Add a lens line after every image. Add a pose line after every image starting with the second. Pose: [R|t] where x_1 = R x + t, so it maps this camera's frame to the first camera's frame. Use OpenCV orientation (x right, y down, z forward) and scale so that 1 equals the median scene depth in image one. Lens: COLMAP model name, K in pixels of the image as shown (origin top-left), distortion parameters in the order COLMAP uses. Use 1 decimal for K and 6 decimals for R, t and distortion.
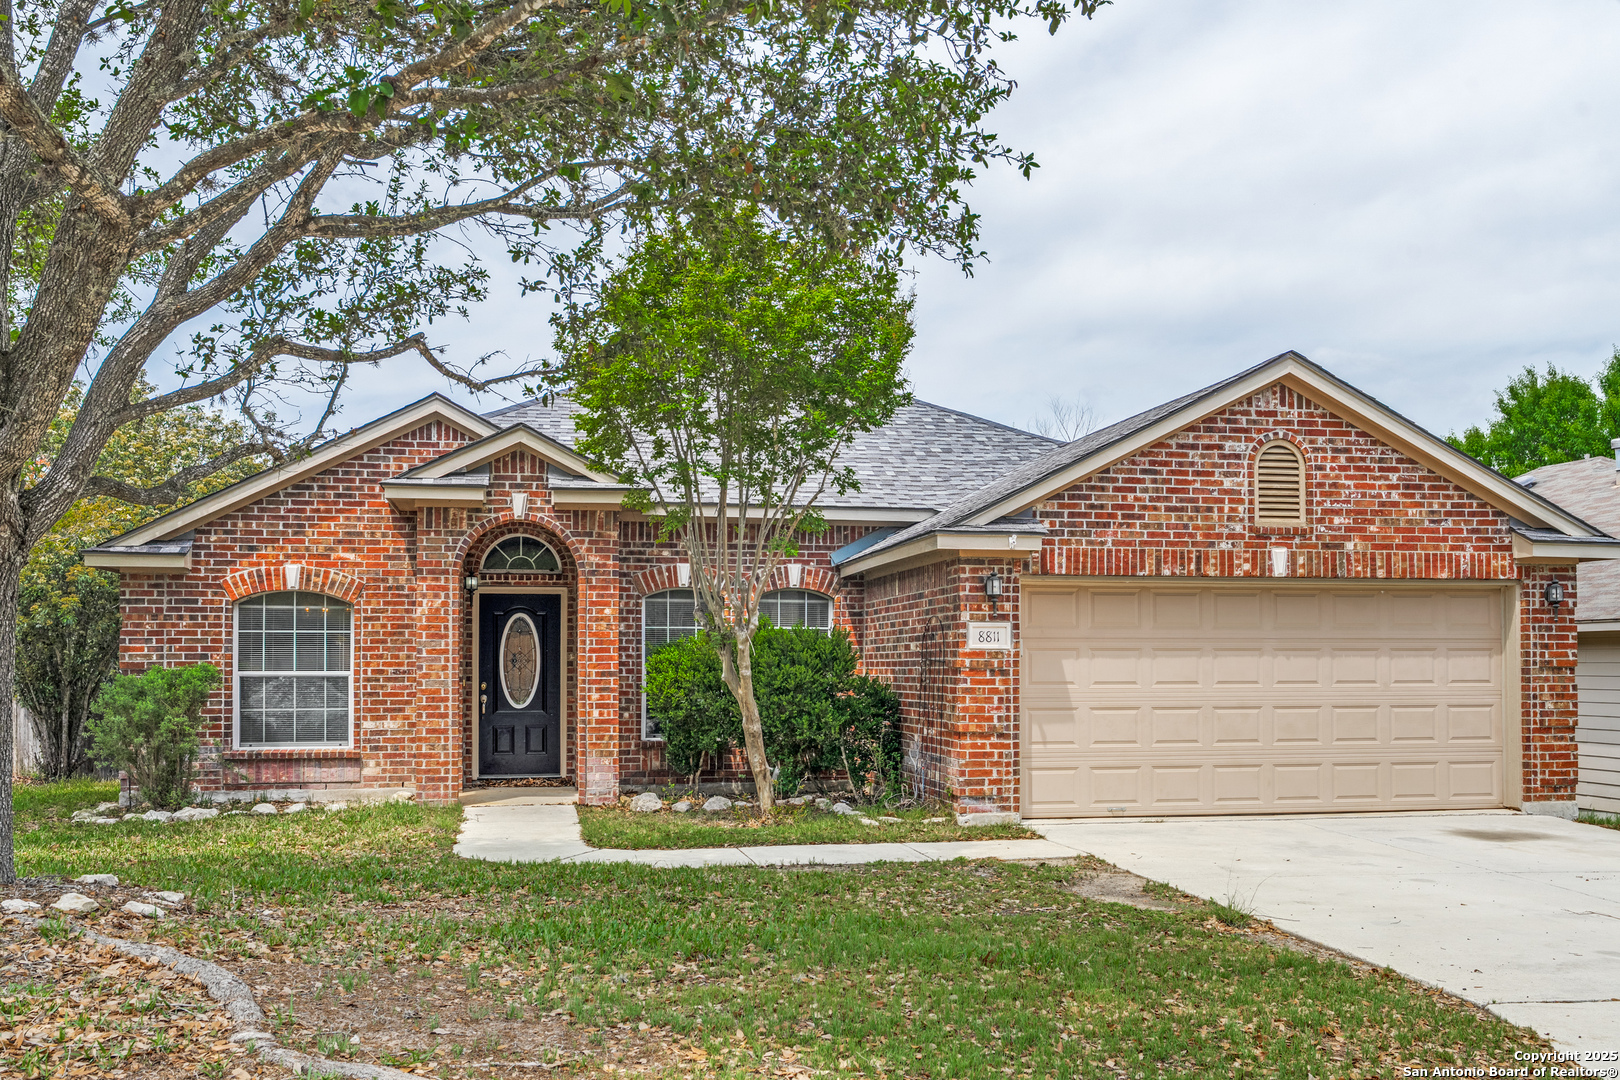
lens RADIAL K [[1423.9, 0, 804.4], [0, 1423.9, 625.9], [0, 0, 1]] dist [0.000402, 0.010054]
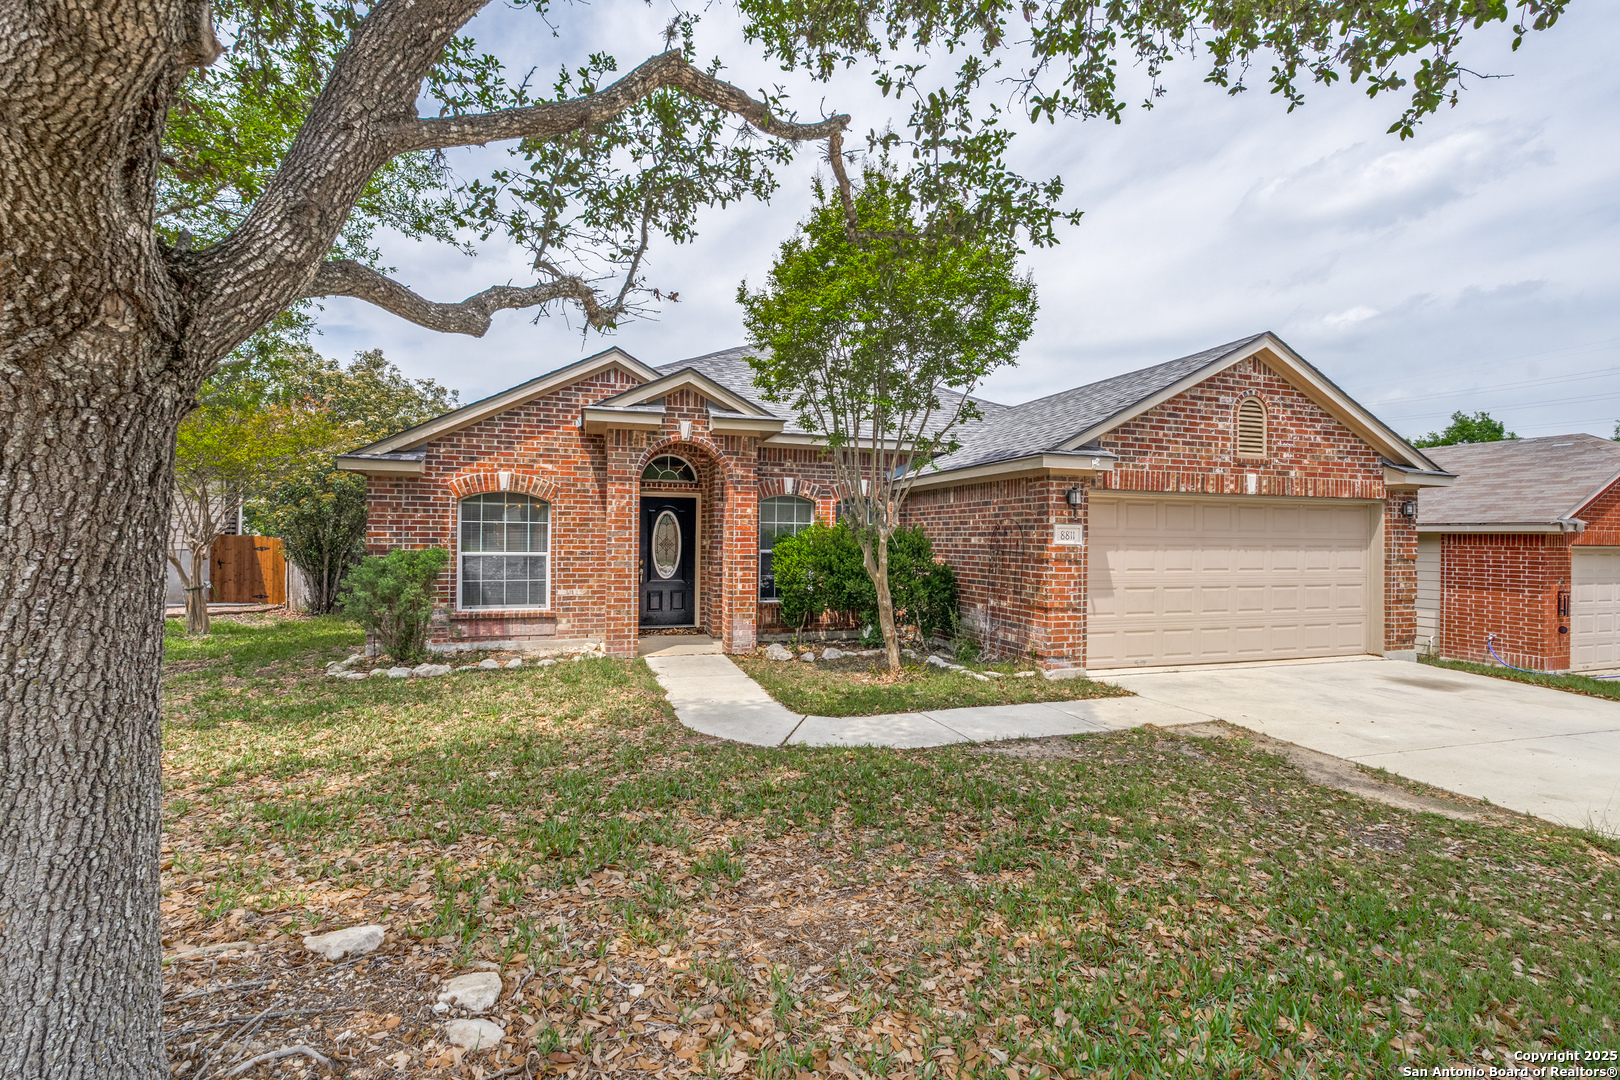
lens RADIAL K [[715.3, 0, 811.7], [0, 715.3, 530.4], [0, 0, 1]] dist [-0.007647, 0.000418]
pose [[0.993172, 0.012542, 0.115982, -0.161380], [-0.014599, 0.999751, 0.016905, -0.004120], [-0.115741, -0.018483, 0.993107, 0.324759]]
